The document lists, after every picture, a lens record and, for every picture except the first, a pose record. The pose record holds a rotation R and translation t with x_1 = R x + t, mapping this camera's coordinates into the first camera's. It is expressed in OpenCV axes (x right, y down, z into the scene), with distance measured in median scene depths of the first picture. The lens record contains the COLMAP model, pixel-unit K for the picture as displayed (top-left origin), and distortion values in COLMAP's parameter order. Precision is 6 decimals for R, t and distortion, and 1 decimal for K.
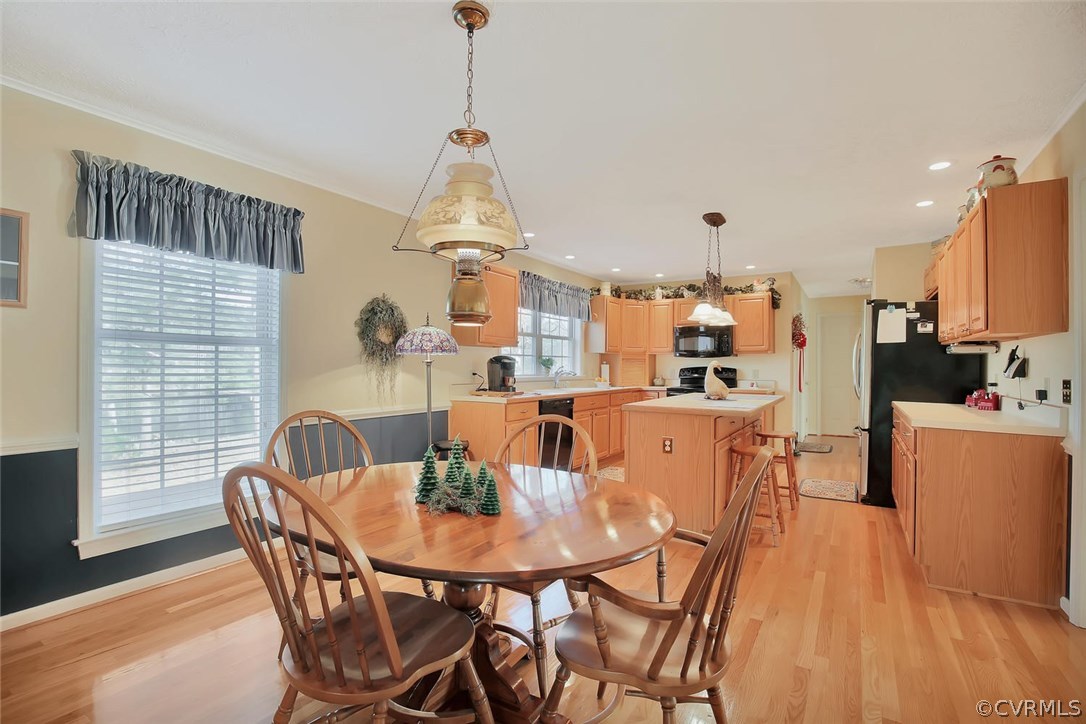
lens RADIAL K [[500.8, 0, 548.0], [0, 500.8, 363.6], [0, 0, 1]] dist [-0.026237, 0.001330]
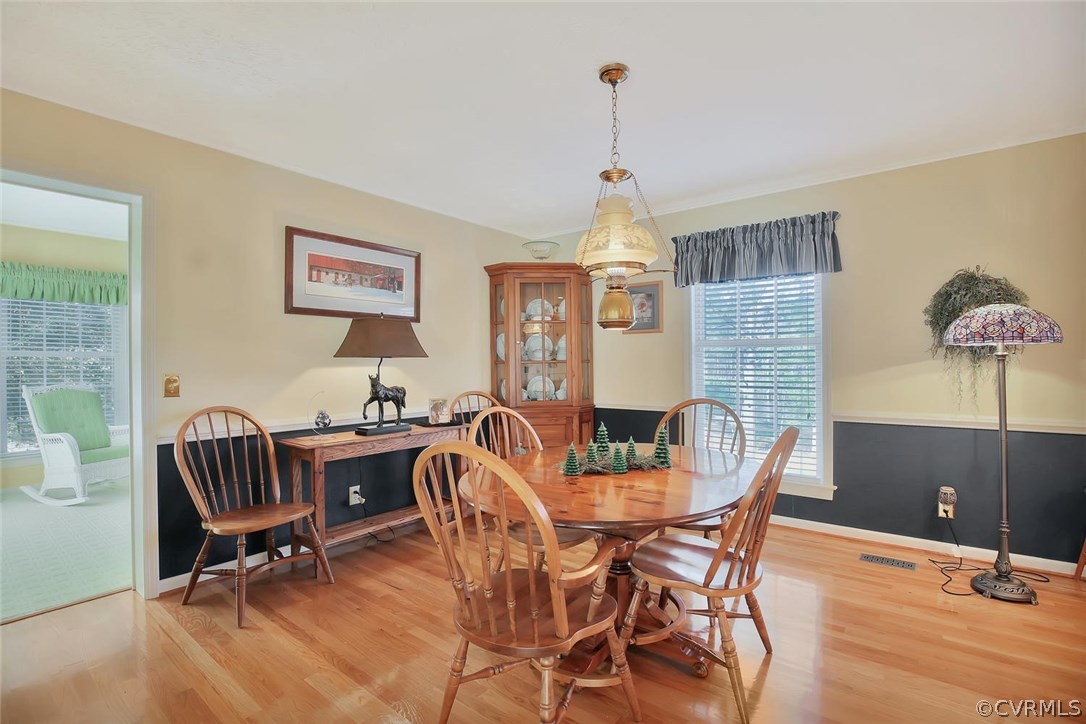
lens RADIAL K [[500.8, 0, 548.0], [0, 500.8, 363.6], [0, 0, 1]] dist [-0.026237, 0.001330]
pose [[-0.108587, -0.007753, -0.994057, 0.671676], [0.010426, 0.999906, -0.008938, 0.009844], [0.994032, -0.011334, -0.108496, 0.621746]]
